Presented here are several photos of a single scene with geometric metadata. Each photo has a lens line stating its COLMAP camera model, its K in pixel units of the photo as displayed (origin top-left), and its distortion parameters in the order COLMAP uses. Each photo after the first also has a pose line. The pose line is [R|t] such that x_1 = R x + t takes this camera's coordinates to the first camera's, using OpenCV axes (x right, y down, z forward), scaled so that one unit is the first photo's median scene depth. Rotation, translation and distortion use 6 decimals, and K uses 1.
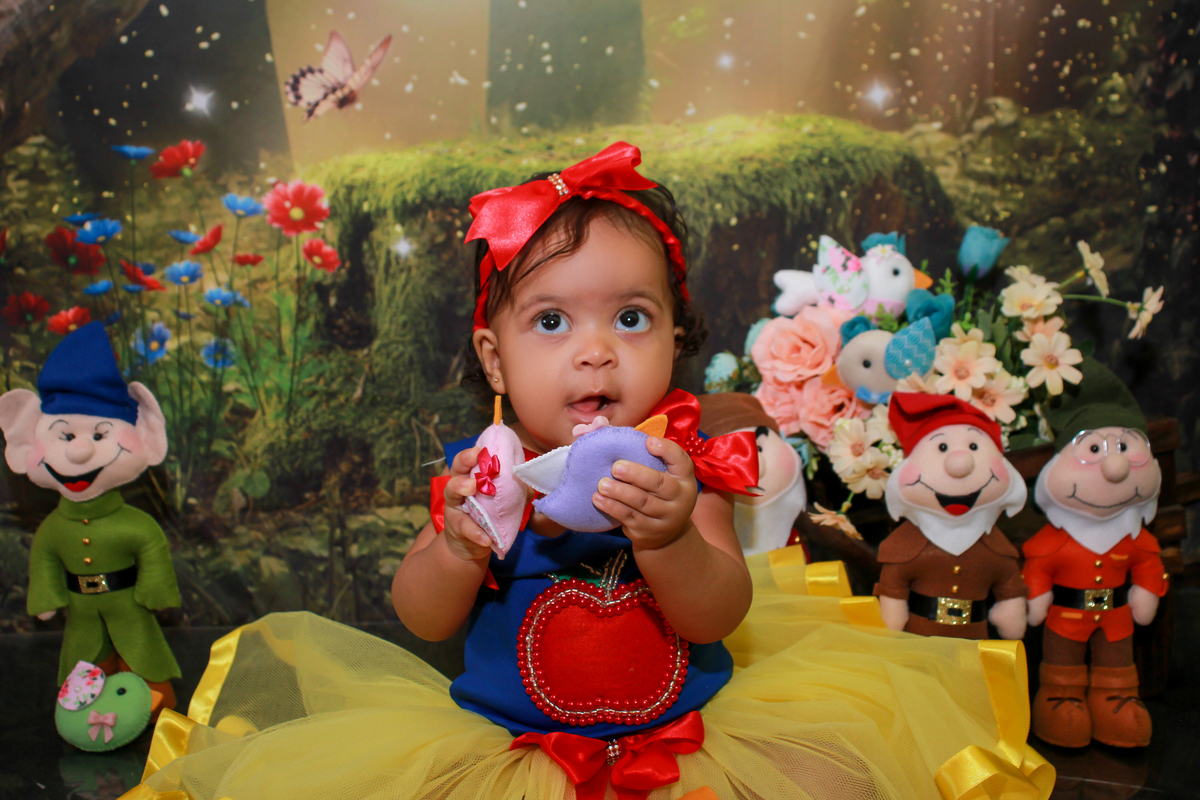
lens RADIAL K [[1875.9, 0, 600.0], [0, 1875.9, 400.0], [0, 0, 1]] dist [0.062615, 0.199491]
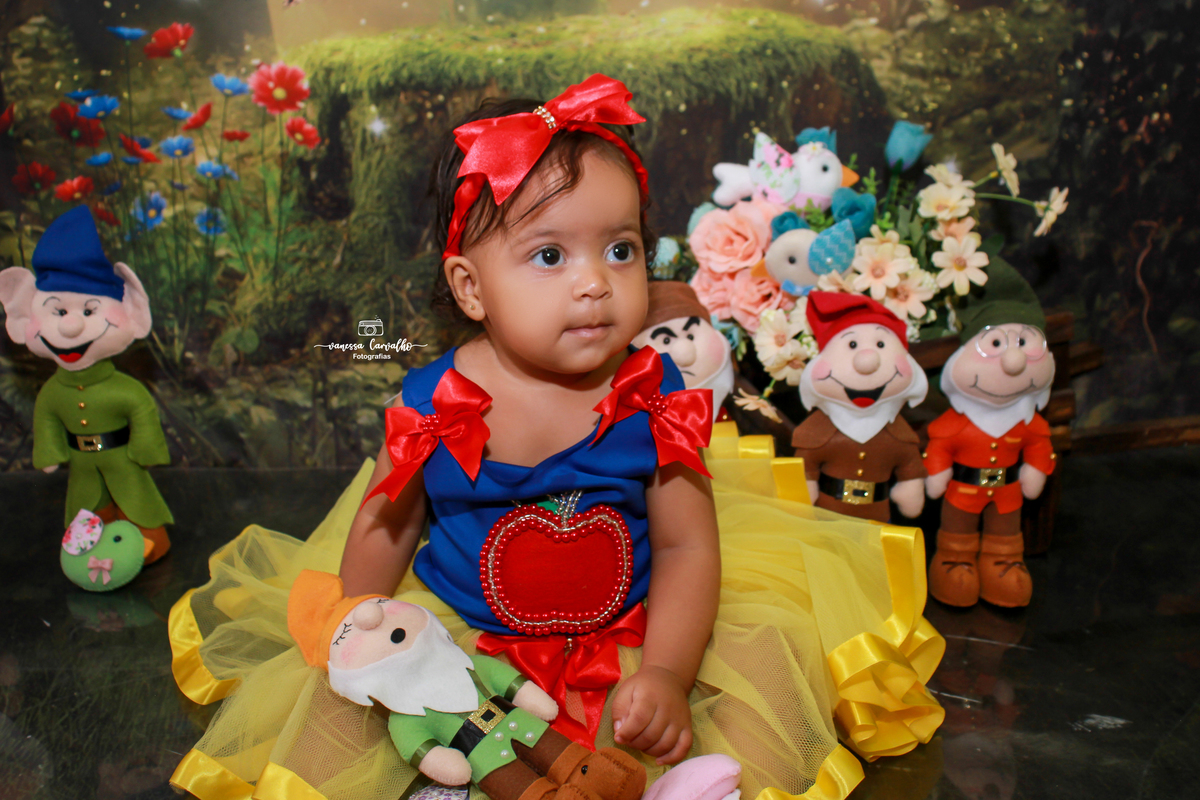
lens RADIAL K [[1614.8, 0, 601.9], [0, 1614.8, 419.1], [0, 0, 1]] dist [-0.024985, 0.260390]
pose [[0.999831, 0.018230, -0.002349, 0.030099], [-0.017705, 0.989517, 0.143328, -0.050082], [0.004937, -0.143262, 0.989673, 0.053308]]
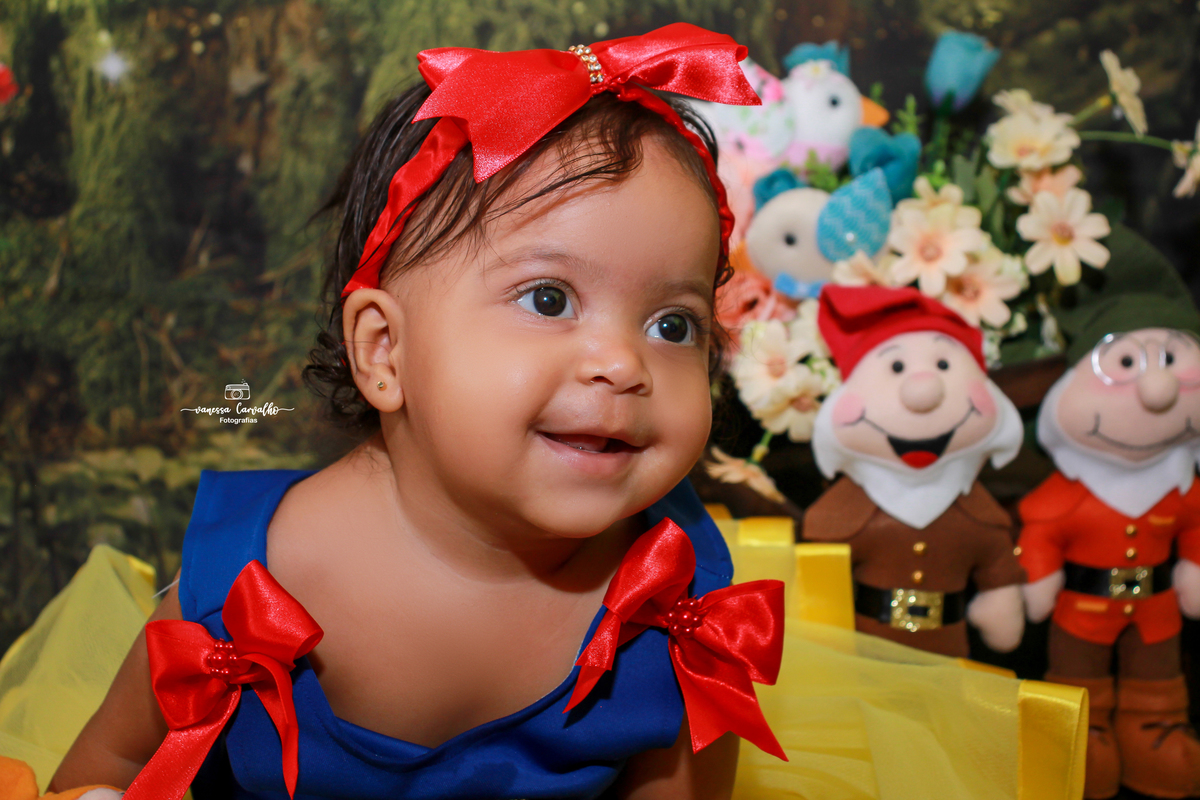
lens RADIAL K [[2311.2, 0, 613.6], [0, 2311.2, 395.8], [0, 0, 1]] dist [0.209370, 0.287024]
pose [[0.998506, -0.012063, 0.053289, 0.028431], [0.009073, 0.998390, 0.055987, -0.008795], [-0.053878, -0.055420, 0.997008, 0.144985]]
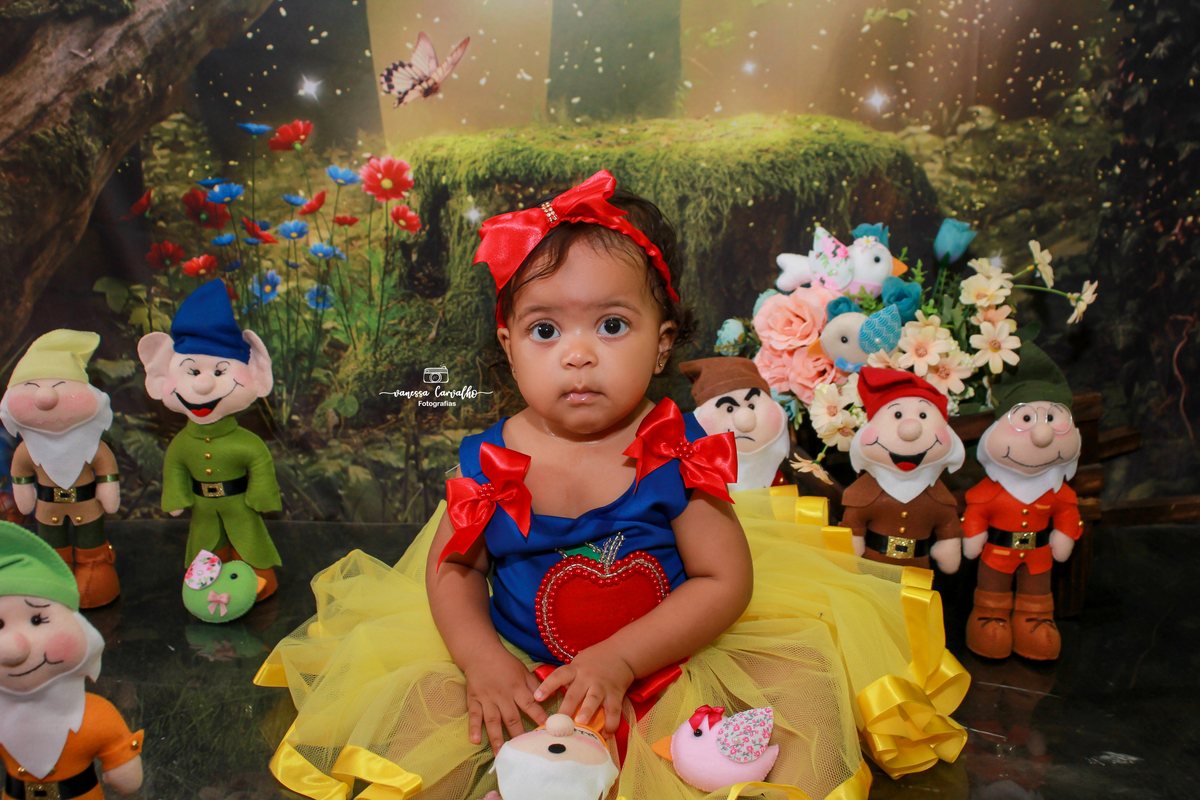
lens RADIAL K [[1706.5, 0, 595.7], [0, 1706.5, 402.9], [0, 0, 1]] dist [-0.020238, 0.294895]
pose [[0.998013, 0.041339, -0.047545, 0.029848], [-0.037773, 0.996571, 0.073612, -0.044753], [0.050425, -0.071670, 0.996153, -0.090315]]
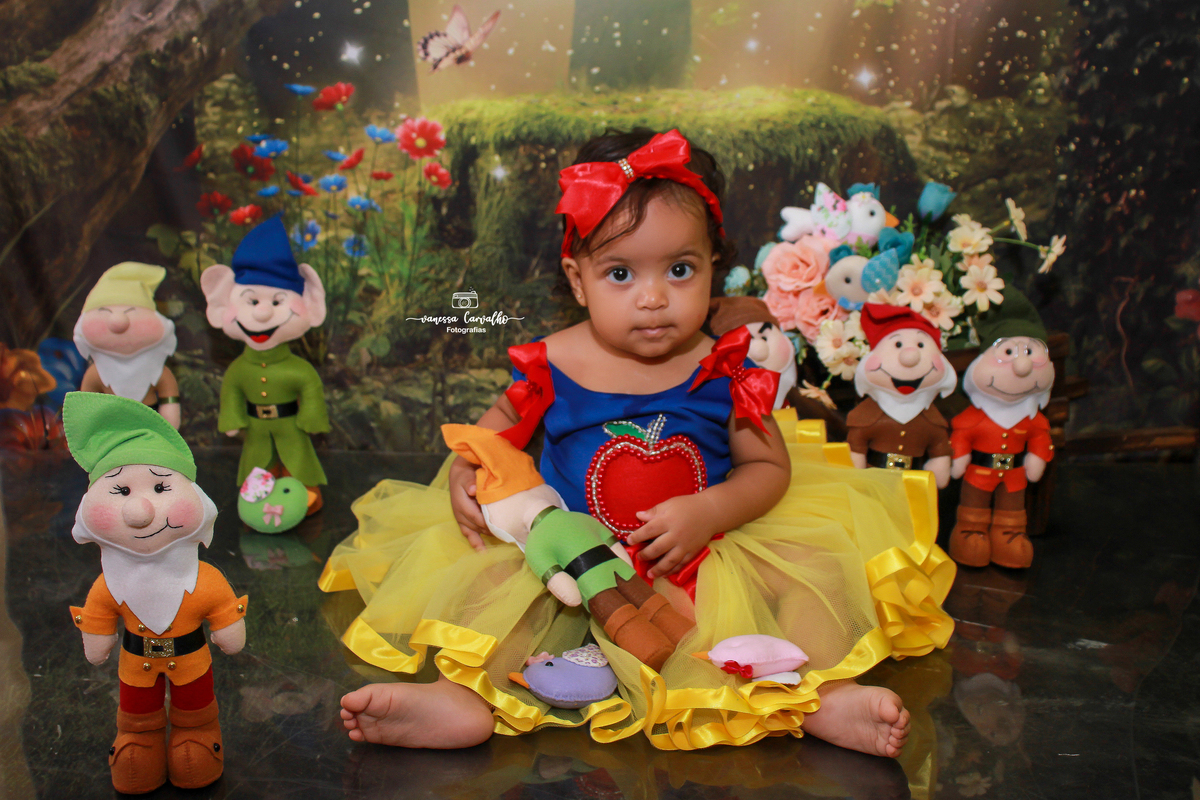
lens RADIAL K [[1571.5, 0, 624.6], [0, 1571.5, 406.6], [0, 0, 1]] dist [-0.044296, 0.086256]
pose [[0.998369, 0.054196, 0.017954, -0.028278], [-0.055274, 0.996269, 0.066286, 0.004364], [-0.014295, -0.067170, 0.997639, -0.111025]]
